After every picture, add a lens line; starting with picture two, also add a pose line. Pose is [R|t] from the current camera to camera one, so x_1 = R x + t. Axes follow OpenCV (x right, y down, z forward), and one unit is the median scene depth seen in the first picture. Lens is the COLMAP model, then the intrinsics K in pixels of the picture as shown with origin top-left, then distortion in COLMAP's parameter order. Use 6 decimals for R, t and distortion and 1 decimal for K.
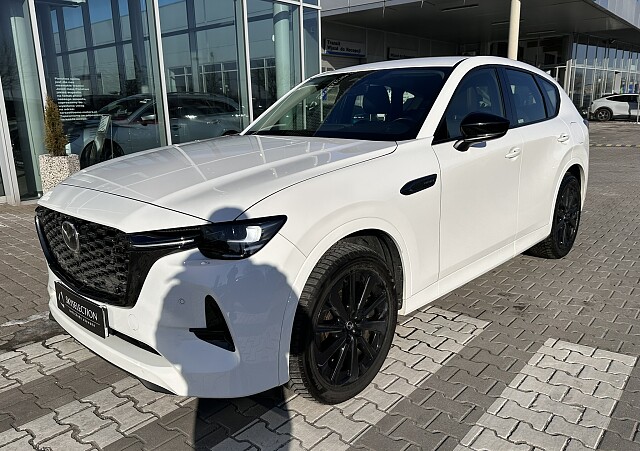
lens RADIAL K [[495.4, 0, 320.0], [0, 495.4, 225.5], [0, 0, 1]] dist [0.093926, -0.085366]
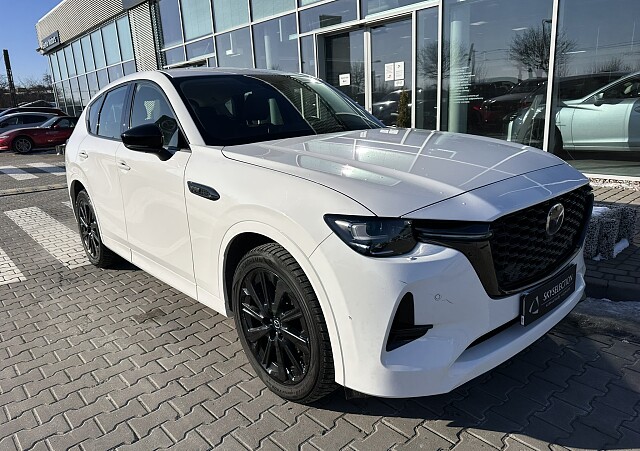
lens RADIAL K [[457.7, 0, 320.0], [0, 457.7, 225.5], [0, 0, 1]] dist [0.023531, -0.003136]
pose [[-0.154913, 0.281794, -0.946887, 0.359219], [-0.170183, 0.936517, 0.306550, -0.114137], [0.973160, 0.208633, -0.097122, 0.443521]]
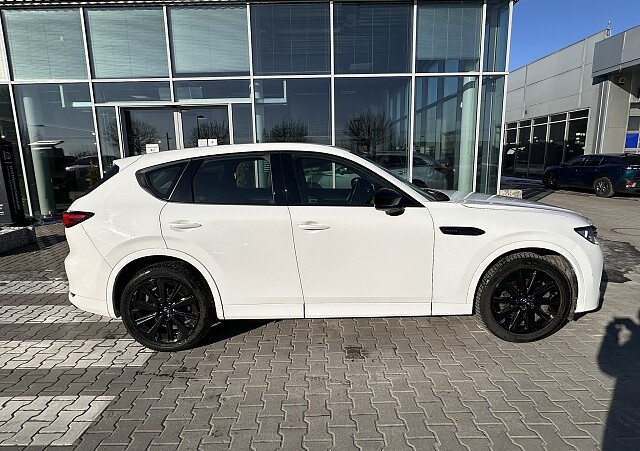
lens RADIAL K [[354.4, 0, 317.2], [0, 354.4, 224.7], [0, 0, 1]] dist [-0.000695, 0.000751]
pose [[0.638840, 0.150547, -0.754466, 0.292775], [-0.170924, 0.983932, 0.051605, -0.062949], [0.750112, 0.095989, 0.654307, 0.176646]]
